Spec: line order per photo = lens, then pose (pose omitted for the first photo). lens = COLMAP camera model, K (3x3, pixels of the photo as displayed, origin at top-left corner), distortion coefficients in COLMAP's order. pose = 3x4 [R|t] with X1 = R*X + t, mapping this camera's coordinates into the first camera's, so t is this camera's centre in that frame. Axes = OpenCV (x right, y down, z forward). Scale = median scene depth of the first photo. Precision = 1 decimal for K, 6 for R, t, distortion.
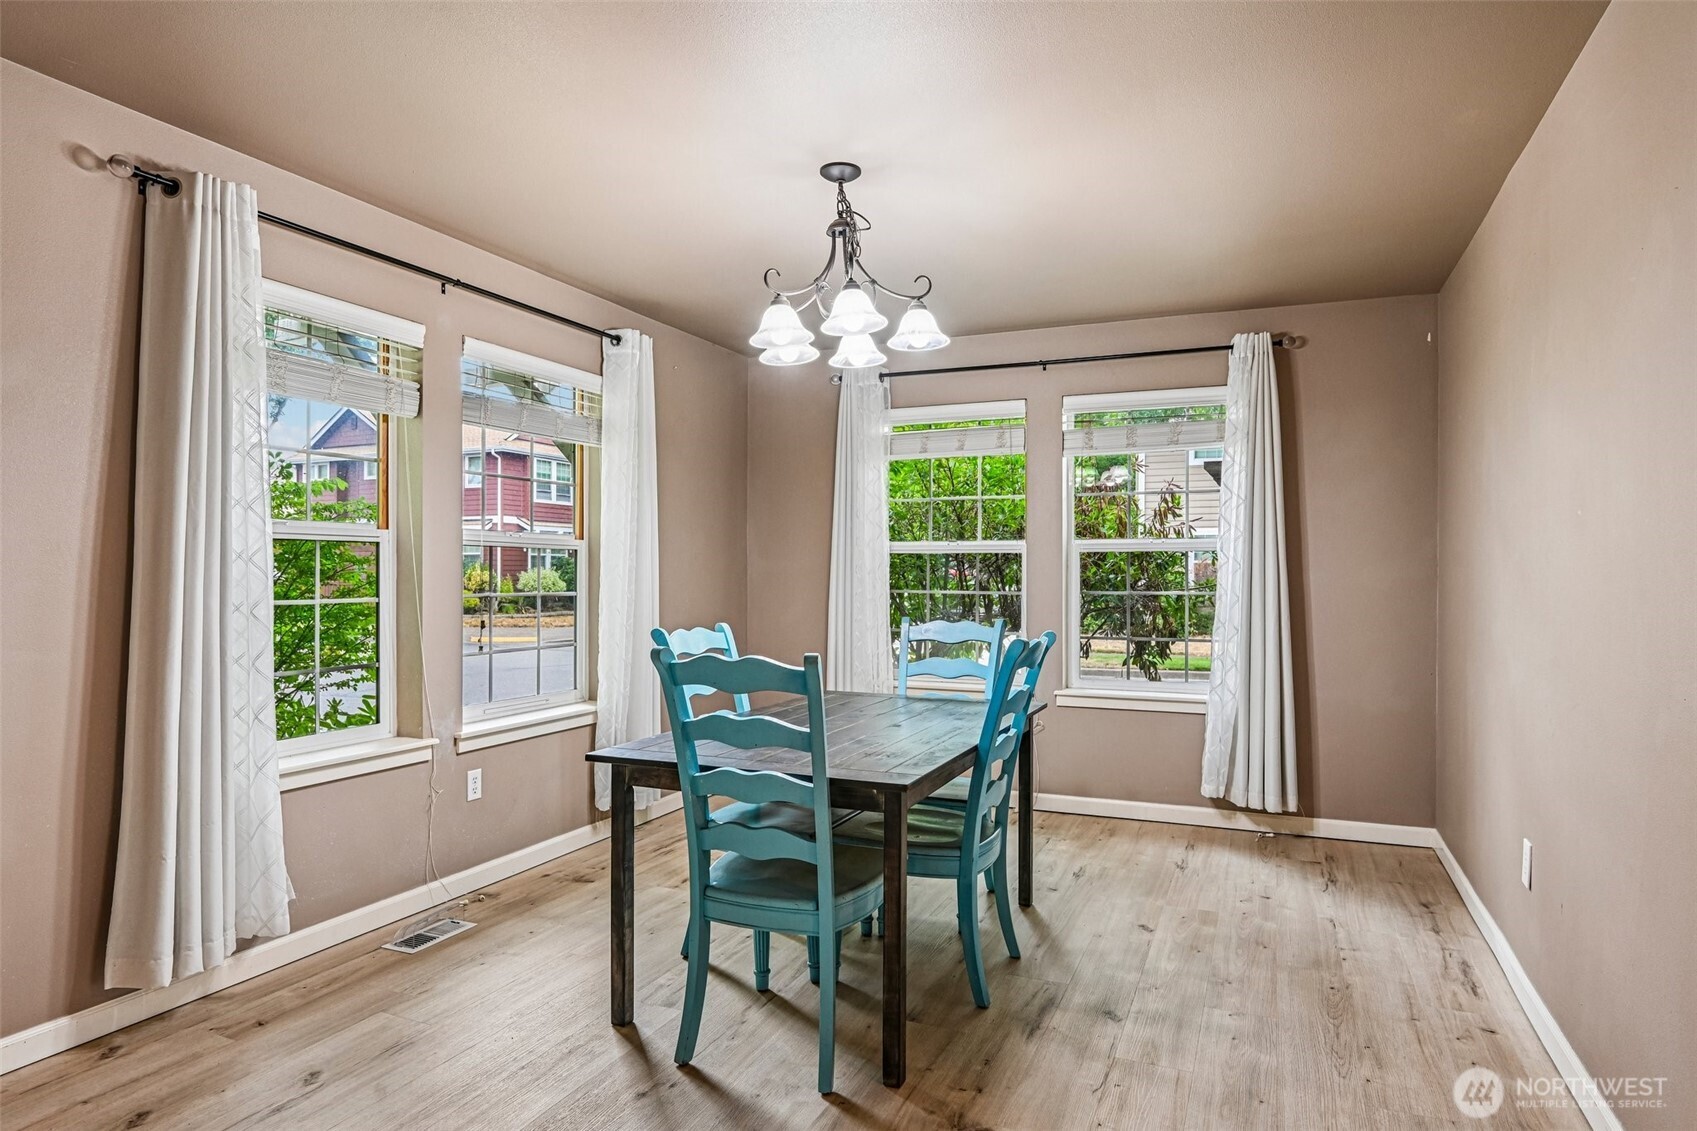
lens RADIAL K [[962.9, 0, 848.0], [0, 962.9, 566.4], [0, 0, 1]] dist [-0.012742, -0.002734]
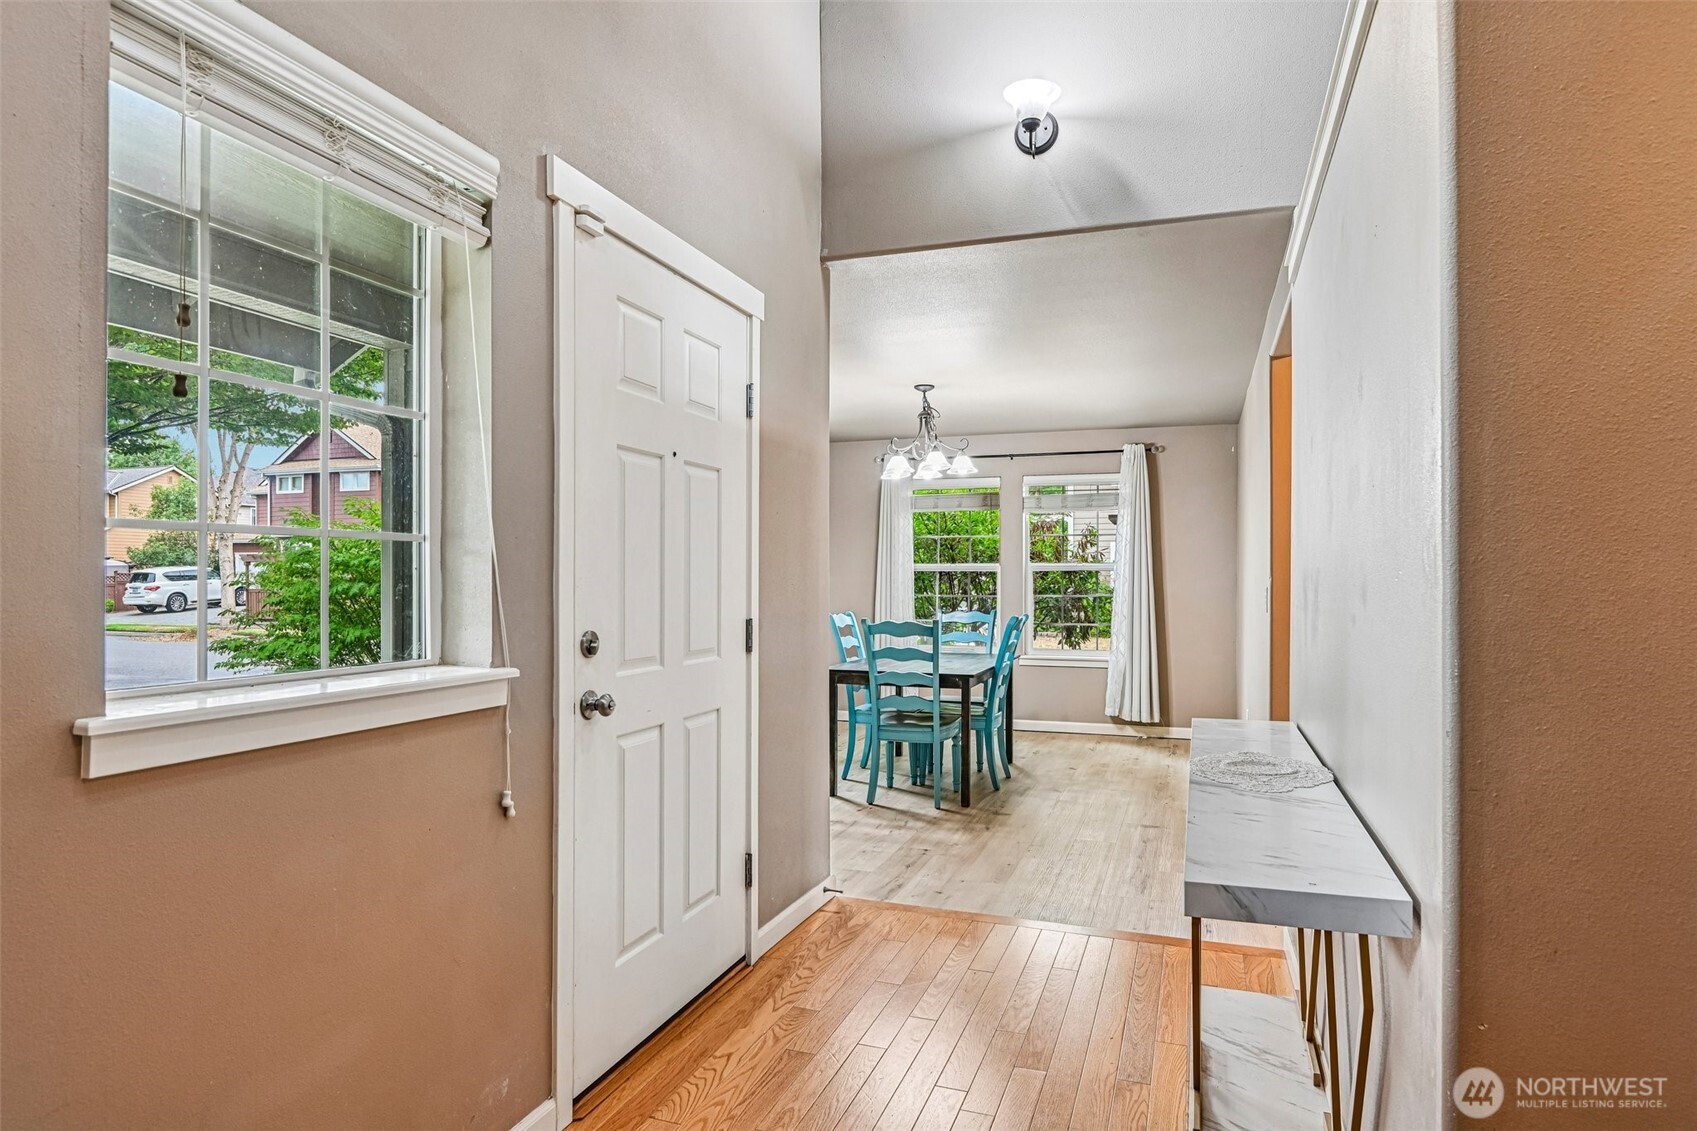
lens RADIAL K [[962.9, 0, 849.6], [0, 962.9, 570.5], [0, 0, 1]] dist [-0.012742, -0.002734]
pose [[0.997534, 0.000731, 0.070180, -0.185907], [-0.000498, 0.999994, -0.003339, -0.010491], [-0.070182, 0.003296, 0.997529, -0.611532]]
